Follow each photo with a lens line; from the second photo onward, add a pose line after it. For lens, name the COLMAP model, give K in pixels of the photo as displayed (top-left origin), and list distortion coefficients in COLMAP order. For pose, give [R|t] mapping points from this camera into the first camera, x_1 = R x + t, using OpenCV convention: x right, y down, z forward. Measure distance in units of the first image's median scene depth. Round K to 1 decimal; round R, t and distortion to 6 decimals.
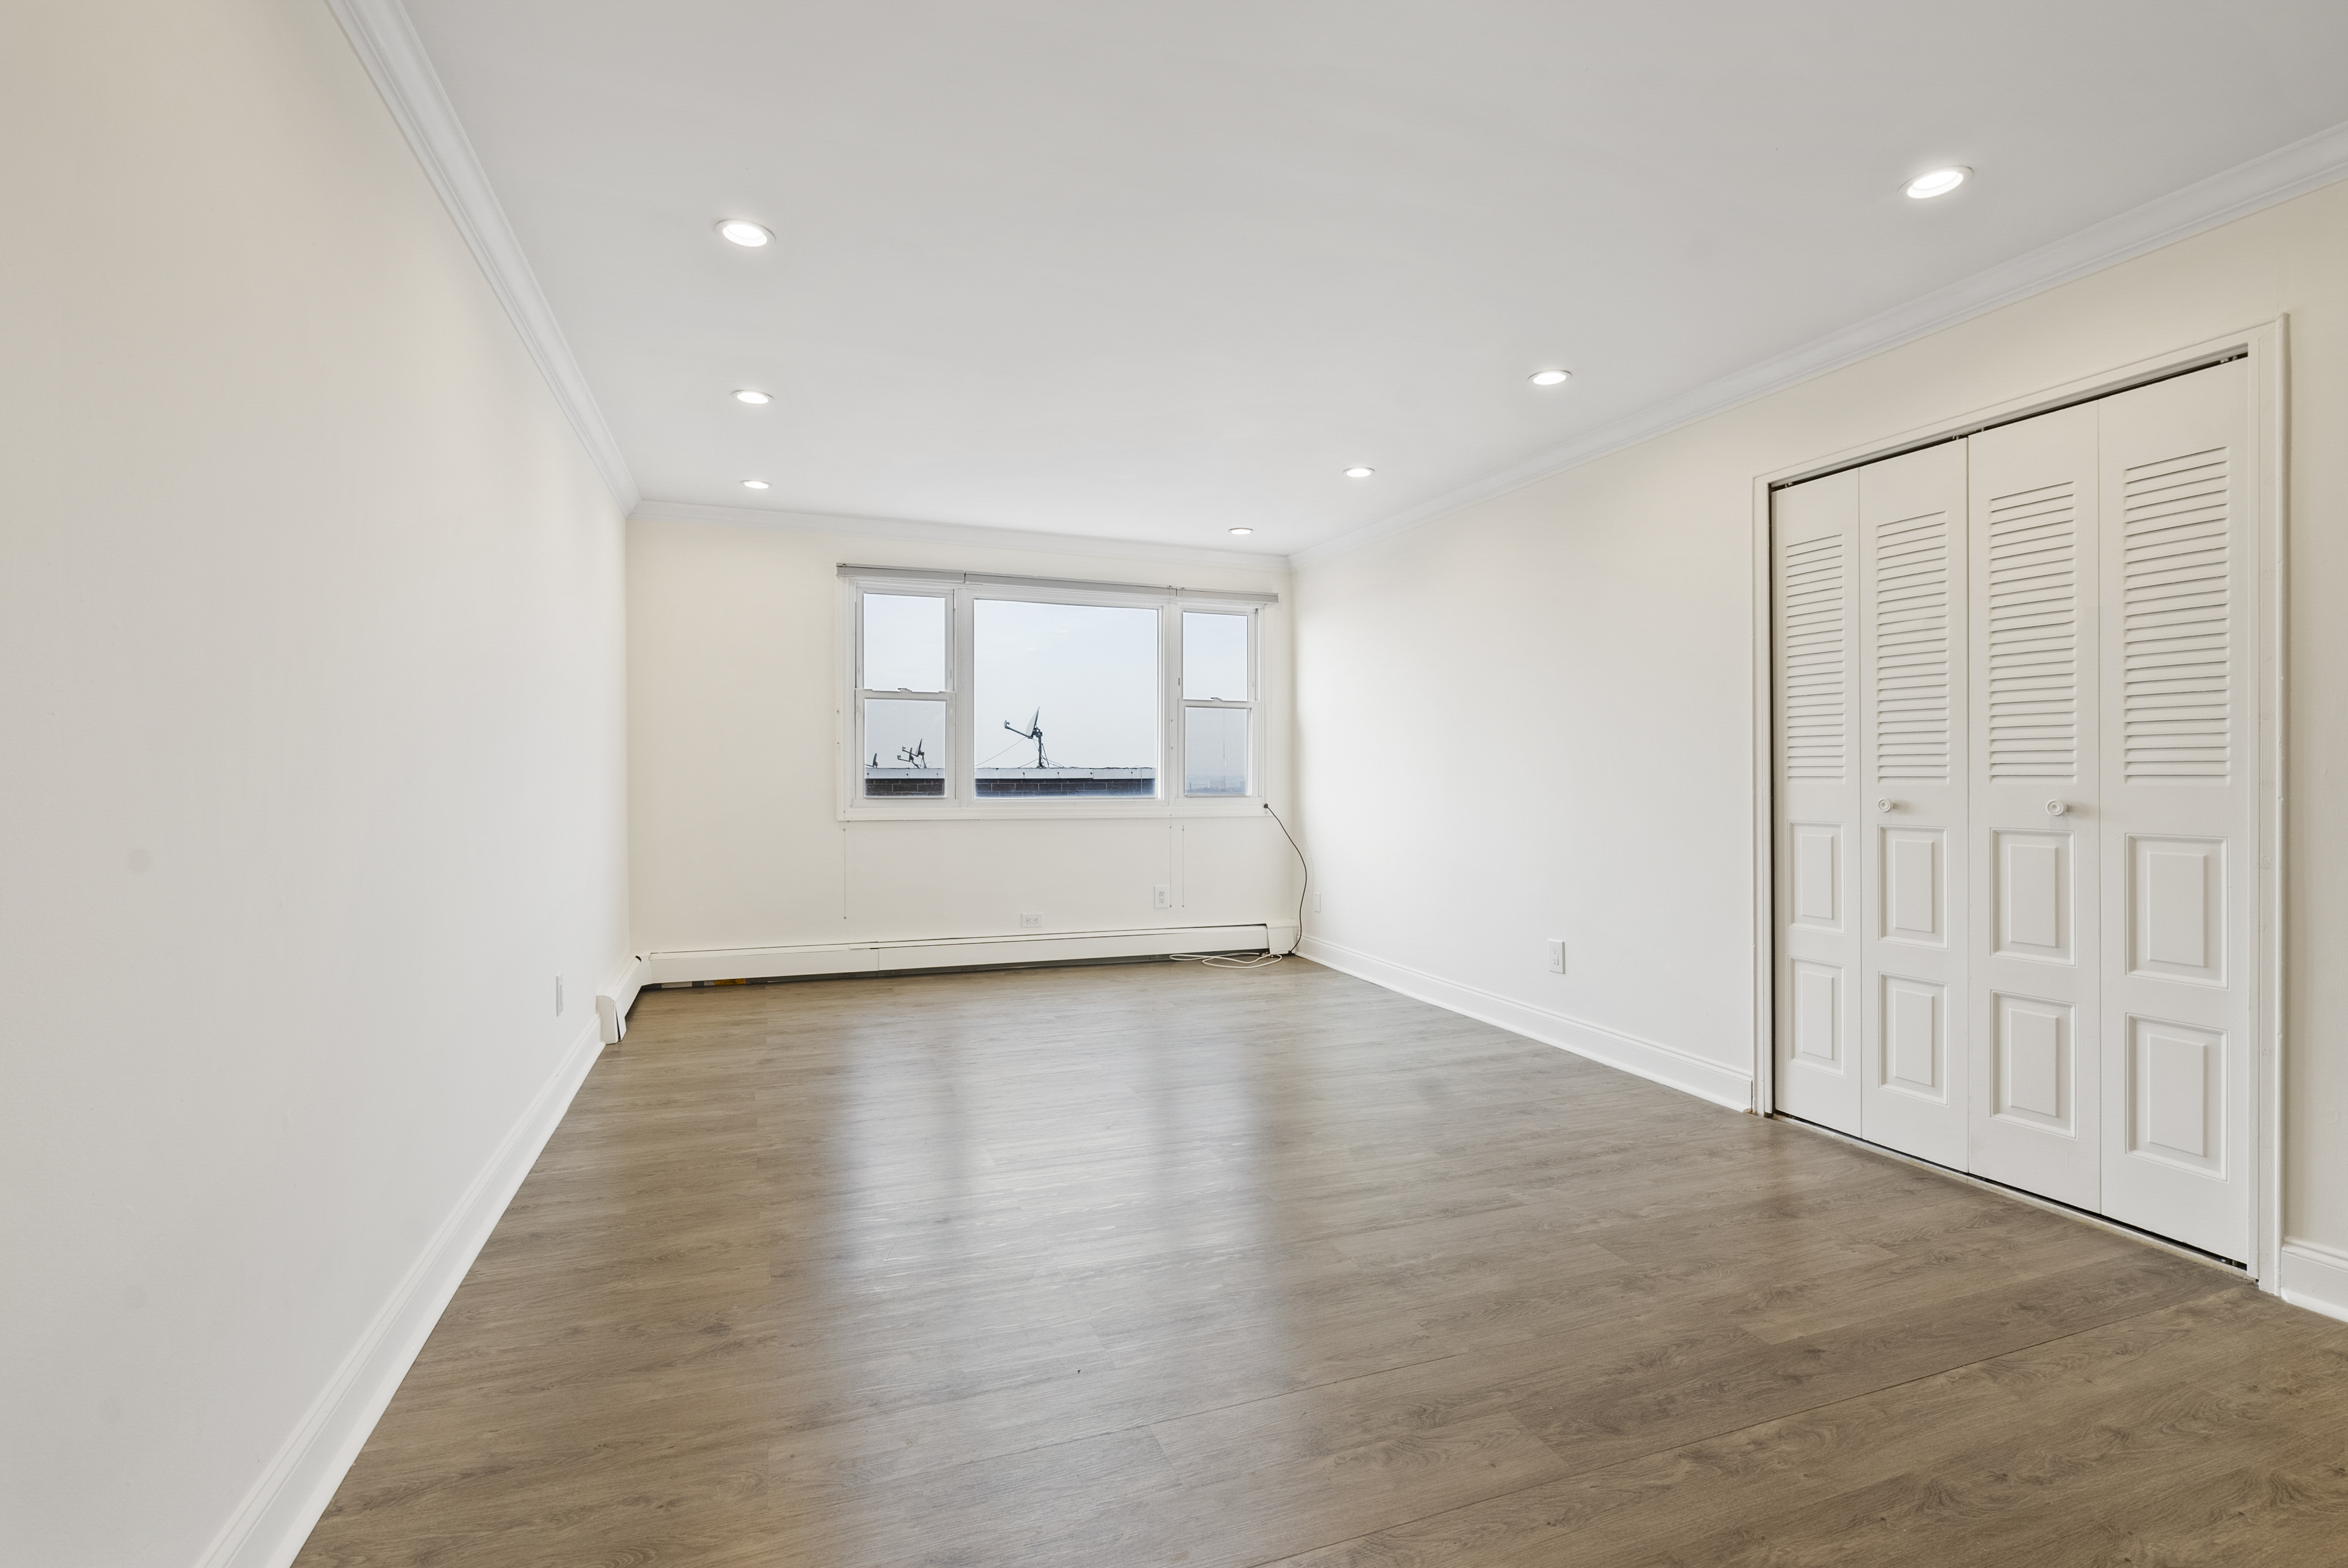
lens RADIAL K [[1083.7, 0, 1174.0], [0, 1083.7, 784.0], [0, 0, 1]] dist [-0.003023, 0.000453]
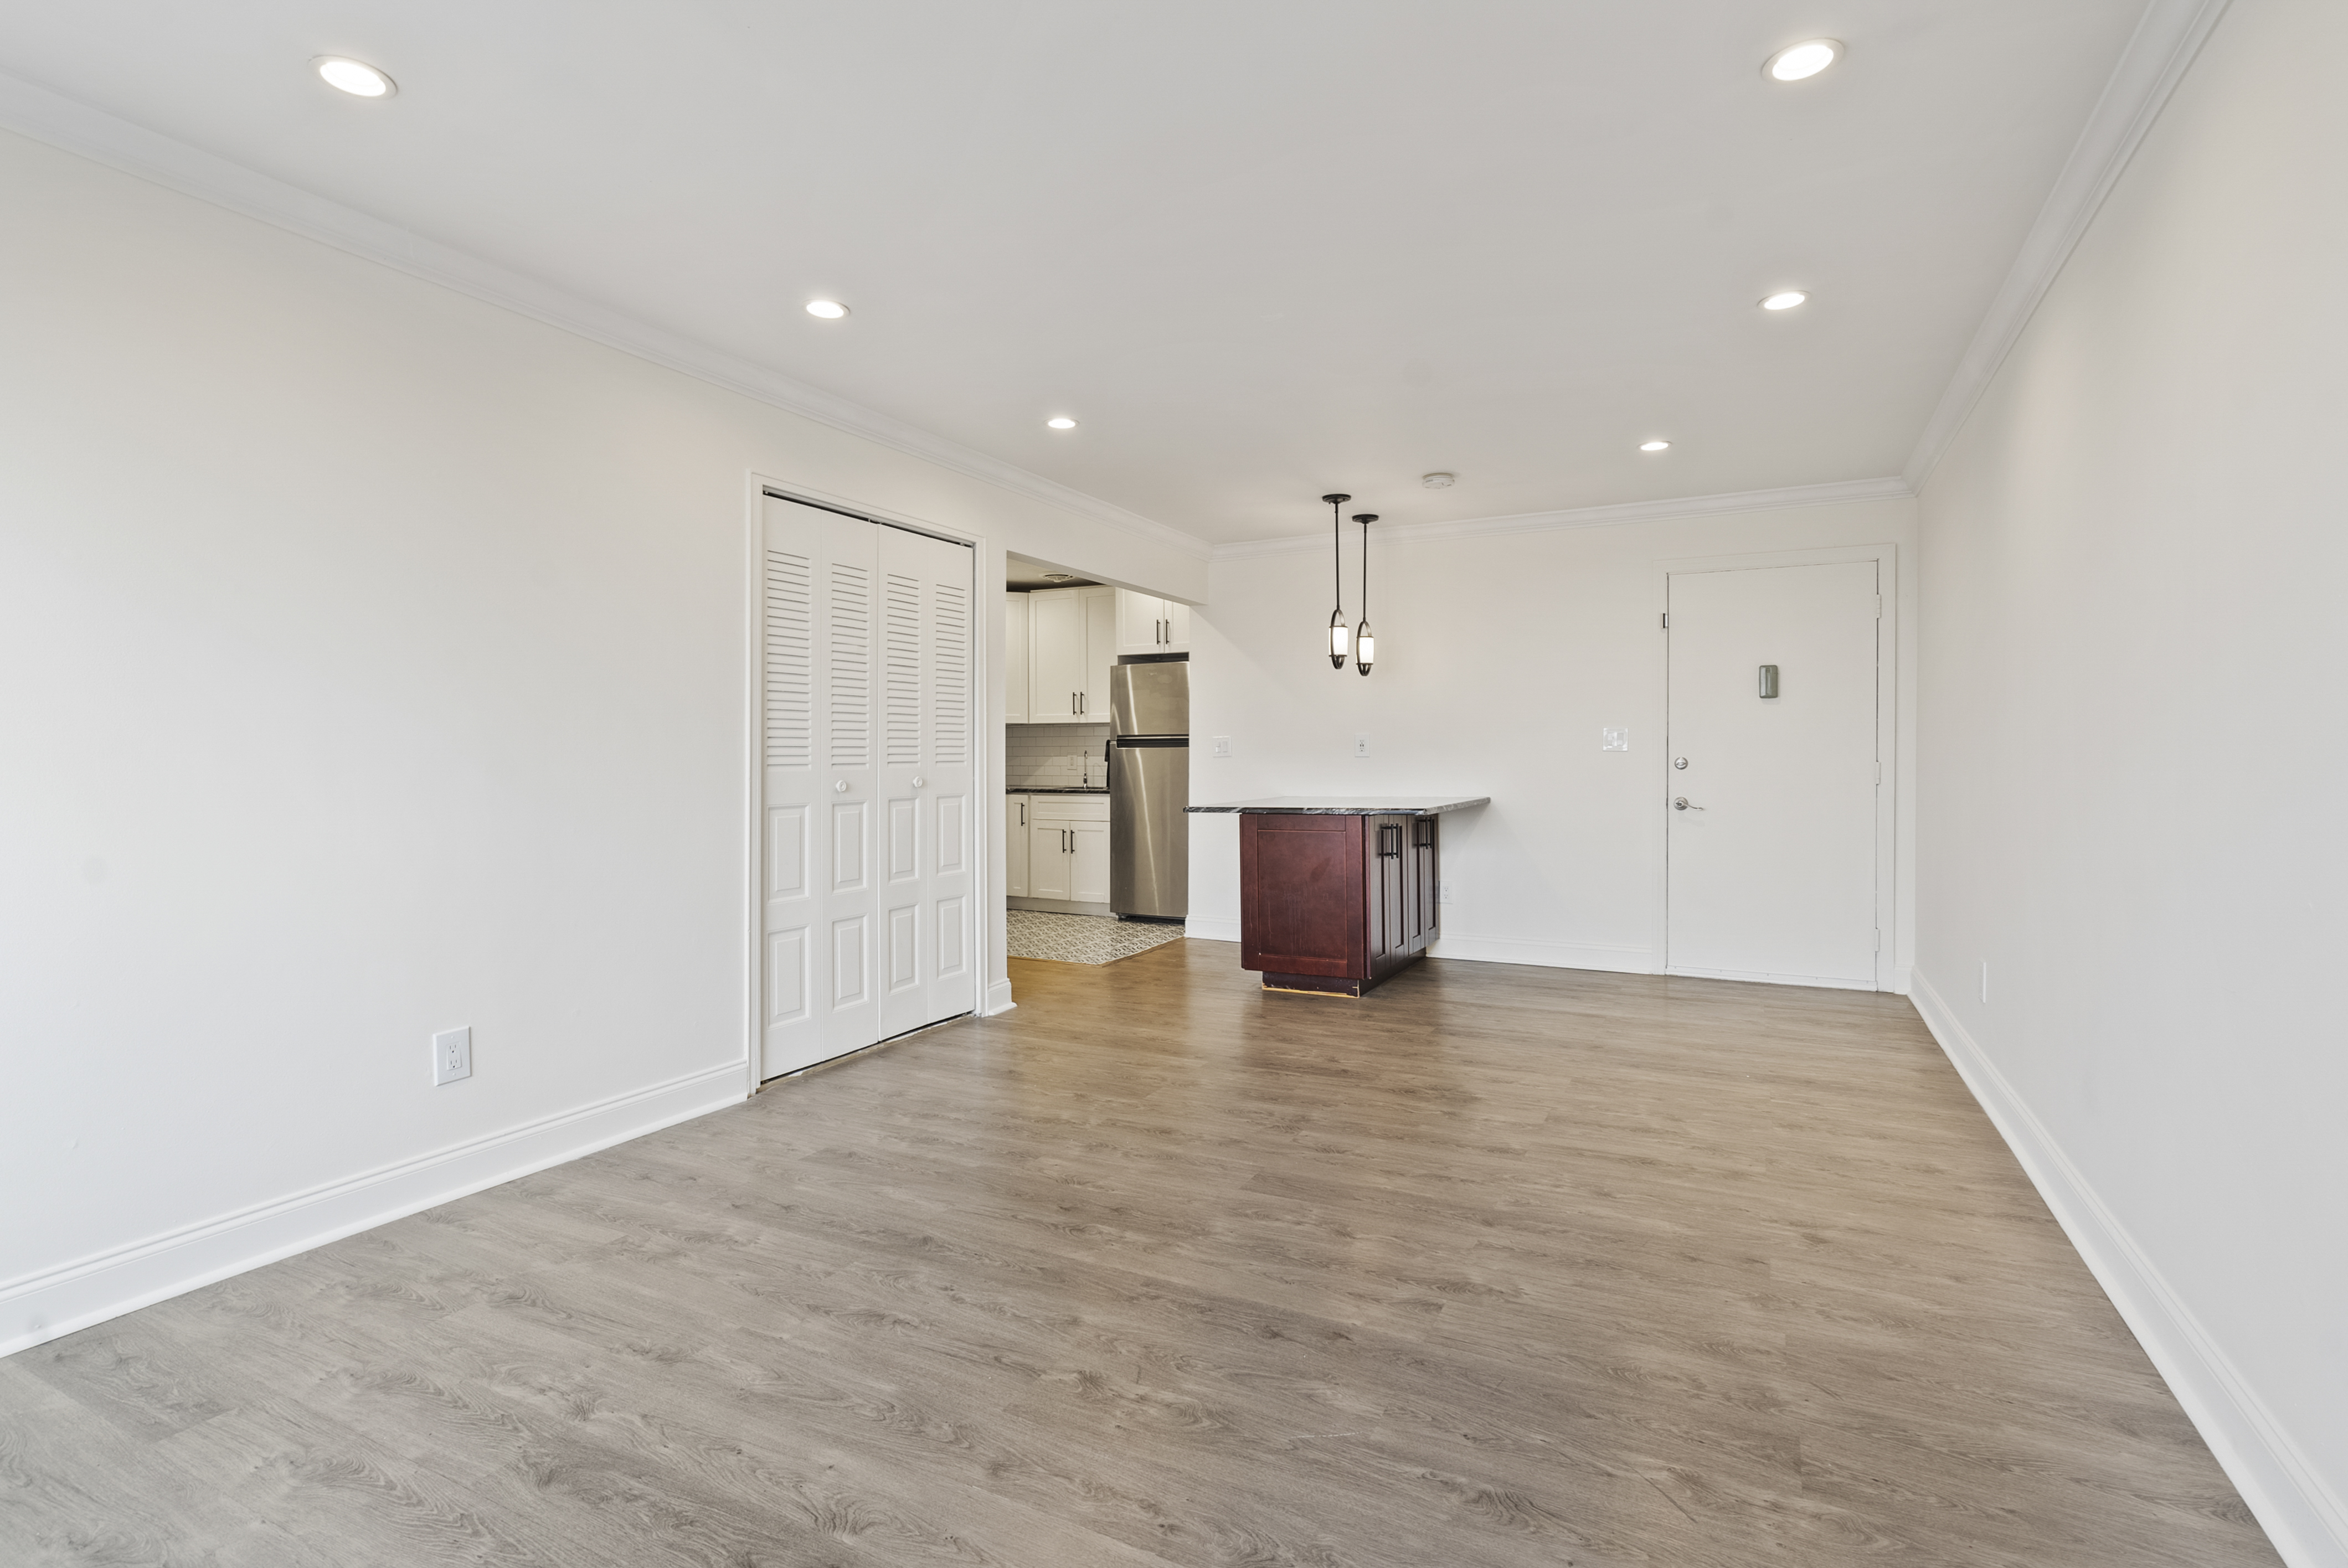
lens RADIAL K [[1088.1, 0, 1207.9], [0, 1088.1, 773.9], [0, 0, 1]] dist [-0.004210, -0.000029]
pose [[-0.683500, -0.008944, 0.729896, -0.330889], [0.008746, 0.999753, 0.020442, -0.010255], [-0.729898, 0.020356, -0.683253, 0.909224]]
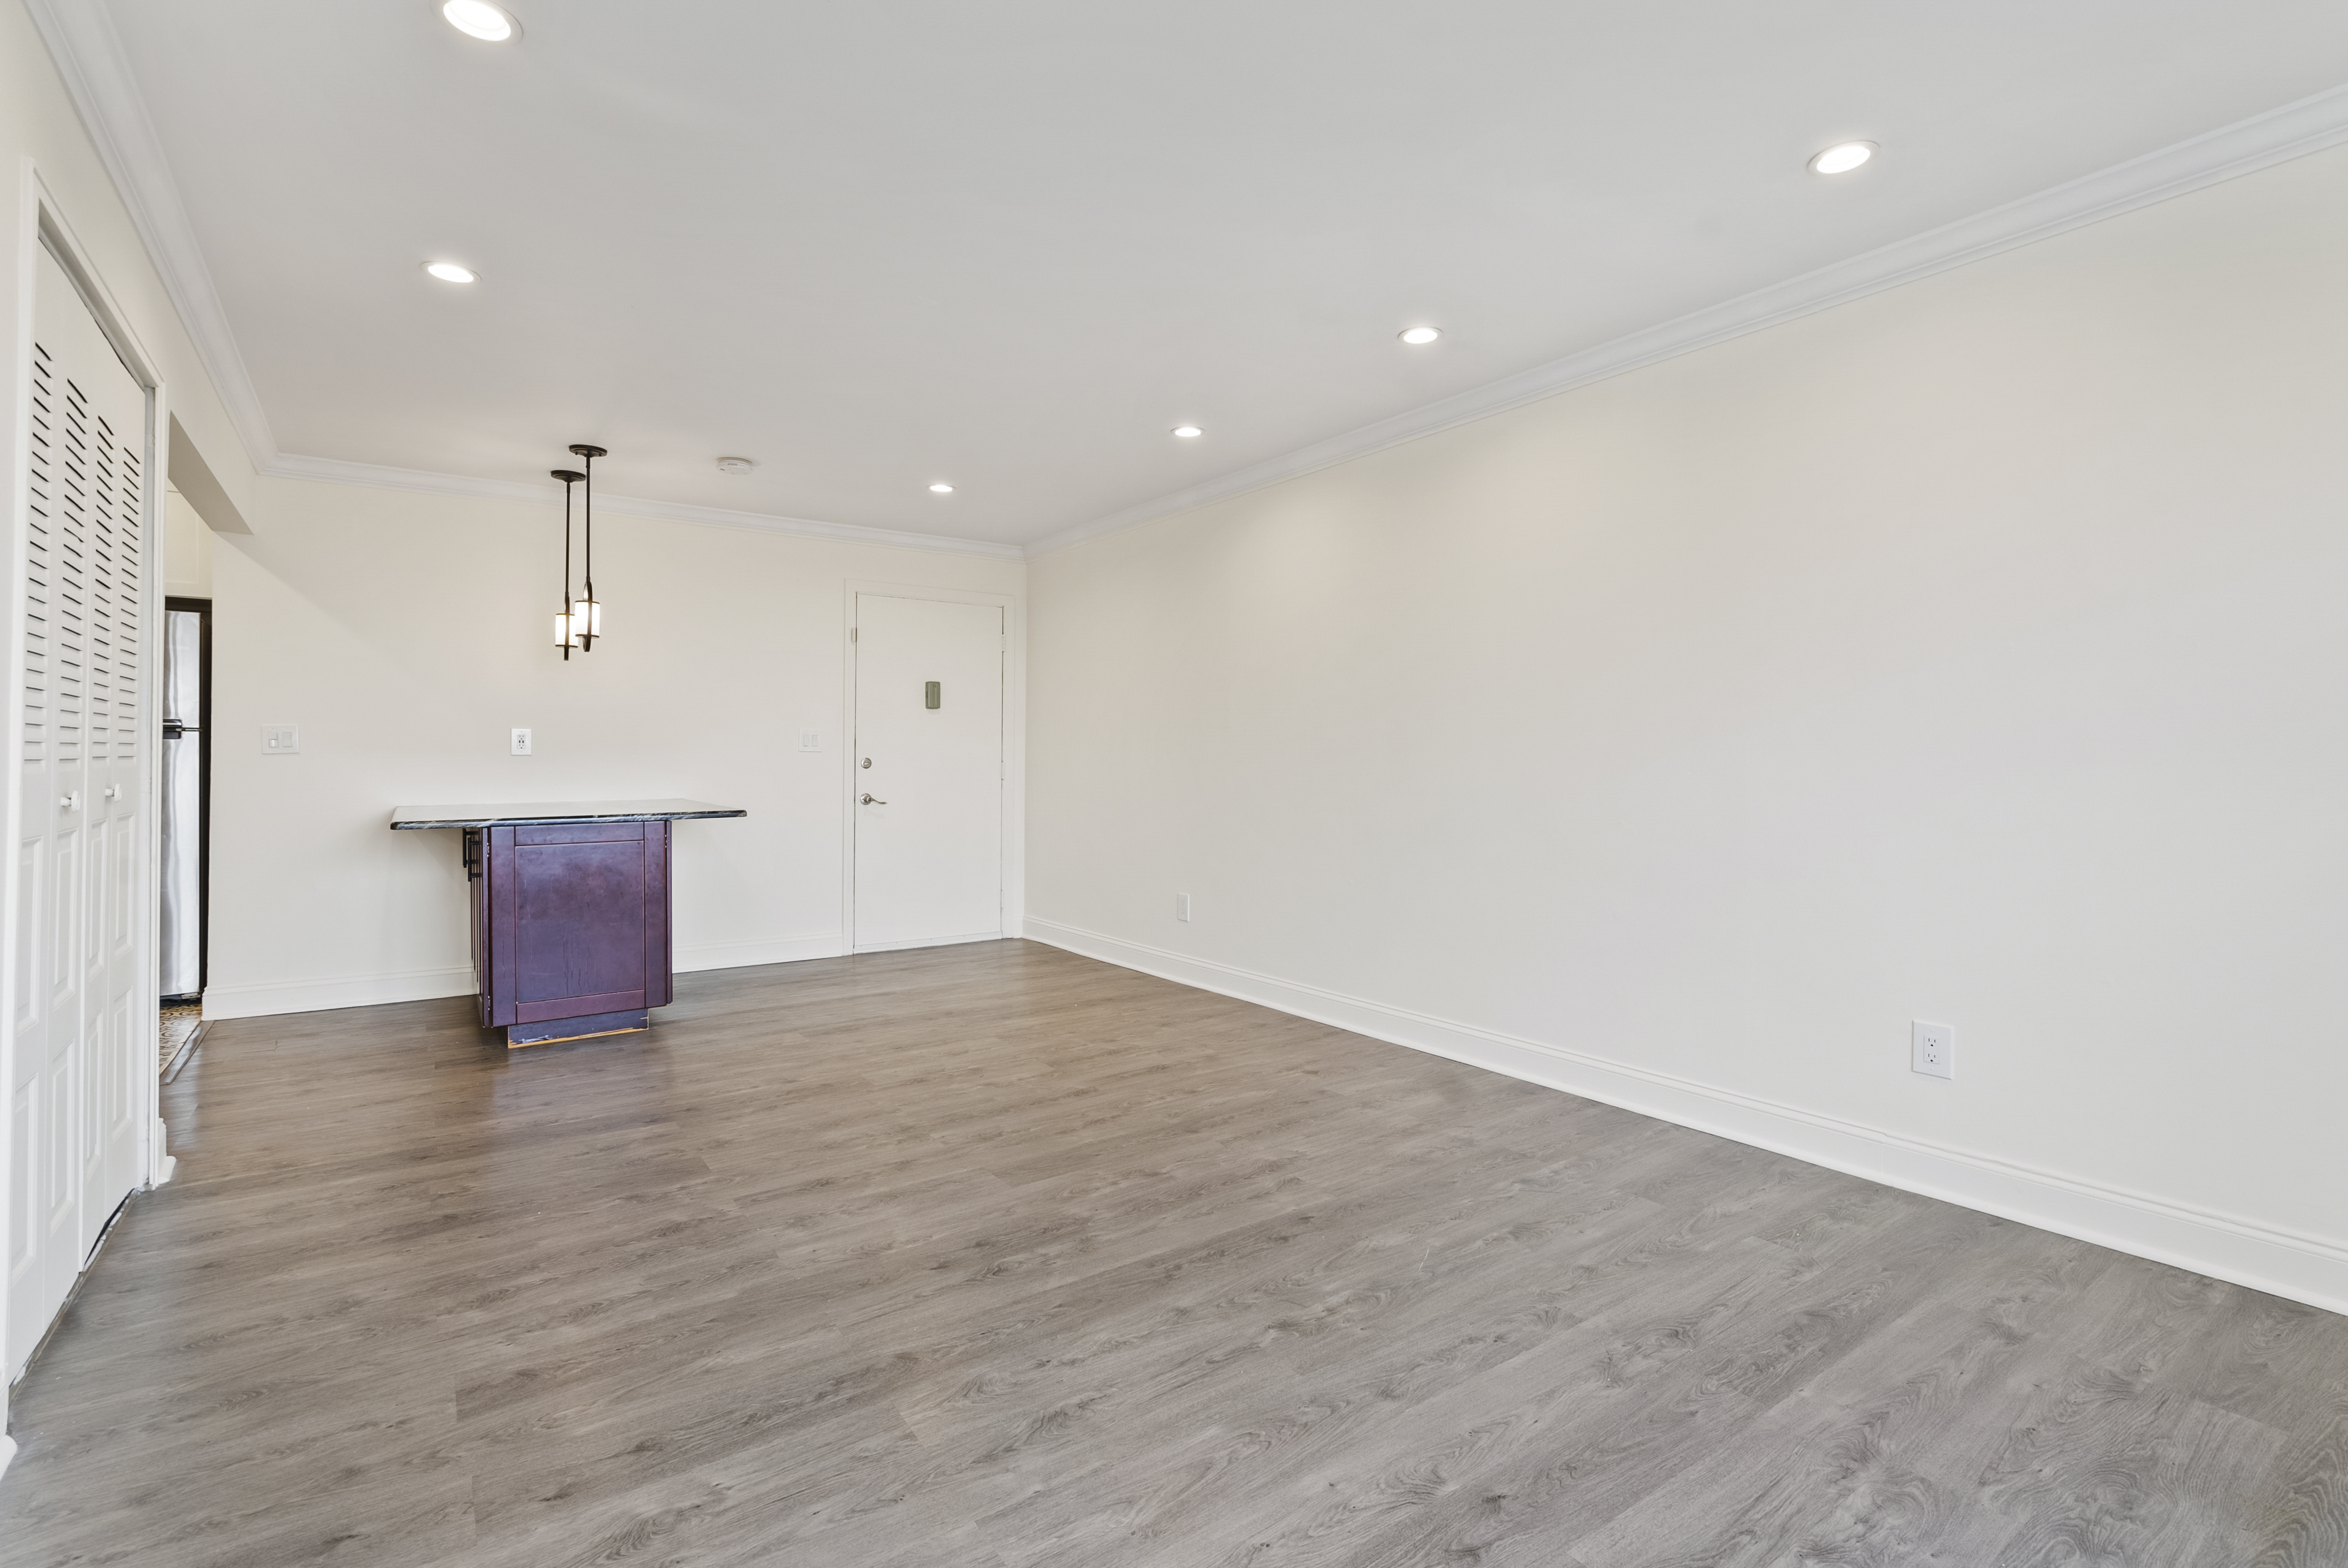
lens RADIAL K [[1055.4, 0, 1174.7], [0, 1055.4, 752.0], [0, 0, 1]] dist [-0.003468, 0.000224]
pose [[-0.967782, -0.006804, -0.251698, 0.094492], [-0.007049, 0.999975, 0.000070, -0.008954], [0.251692, 0.001842, -0.967806, 1.053905]]
